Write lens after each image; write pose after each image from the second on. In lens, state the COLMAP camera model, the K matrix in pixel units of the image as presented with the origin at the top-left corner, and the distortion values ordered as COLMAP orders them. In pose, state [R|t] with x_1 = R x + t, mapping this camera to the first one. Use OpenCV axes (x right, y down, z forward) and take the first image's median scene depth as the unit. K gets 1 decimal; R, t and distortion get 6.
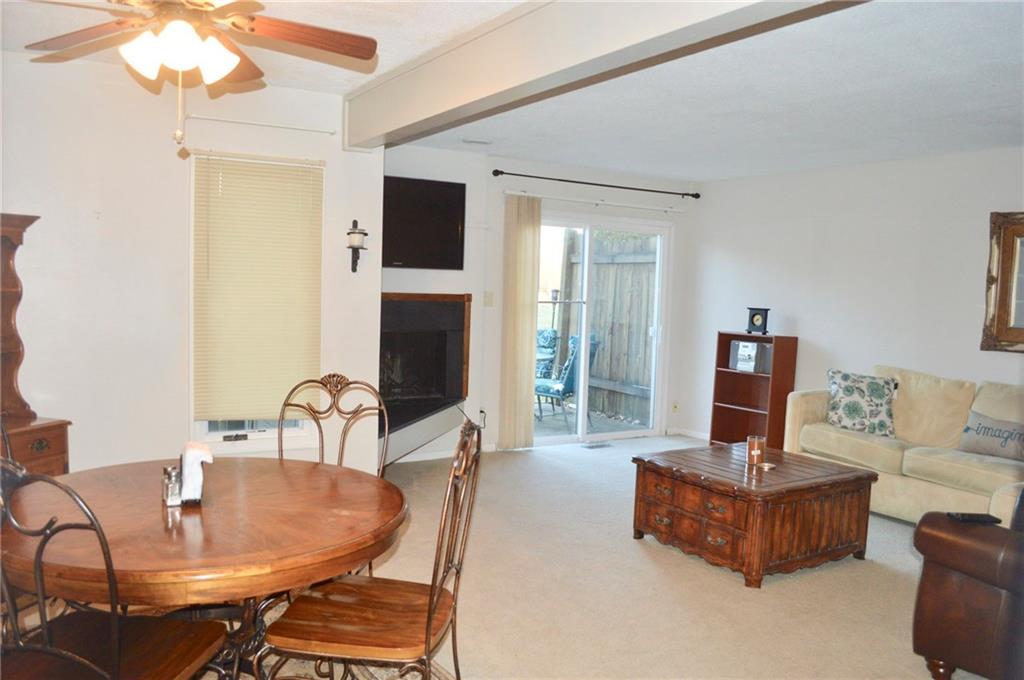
lens RADIAL K [[819.6, 0, 512.0], [0, 819.6, 340.0], [0, 0, 1]] dist [-0.072837, -0.003467]
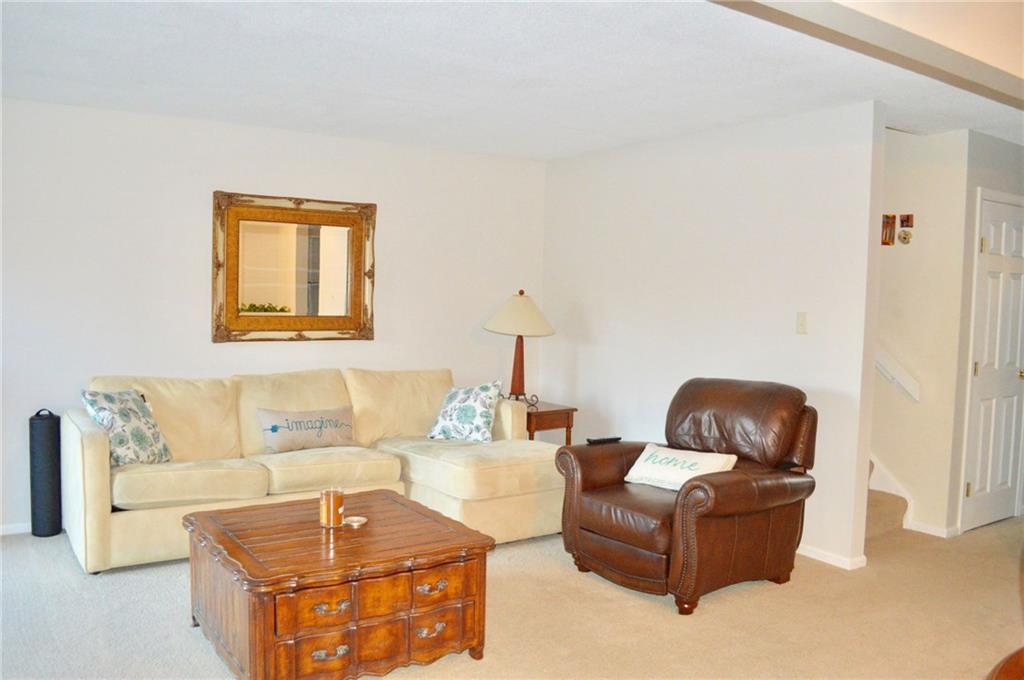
lens RADIAL K [[819.6, 0, 512.0], [0, 819.6, 340.0], [0, 0, 1]] dist [-0.072837, -0.003467]
pose [[-0.036812, -0.093380, 0.994950, -0.354454], [0.050120, 0.994199, 0.095163, -0.063495], [-0.998065, 0.053370, -0.031919, 0.717146]]
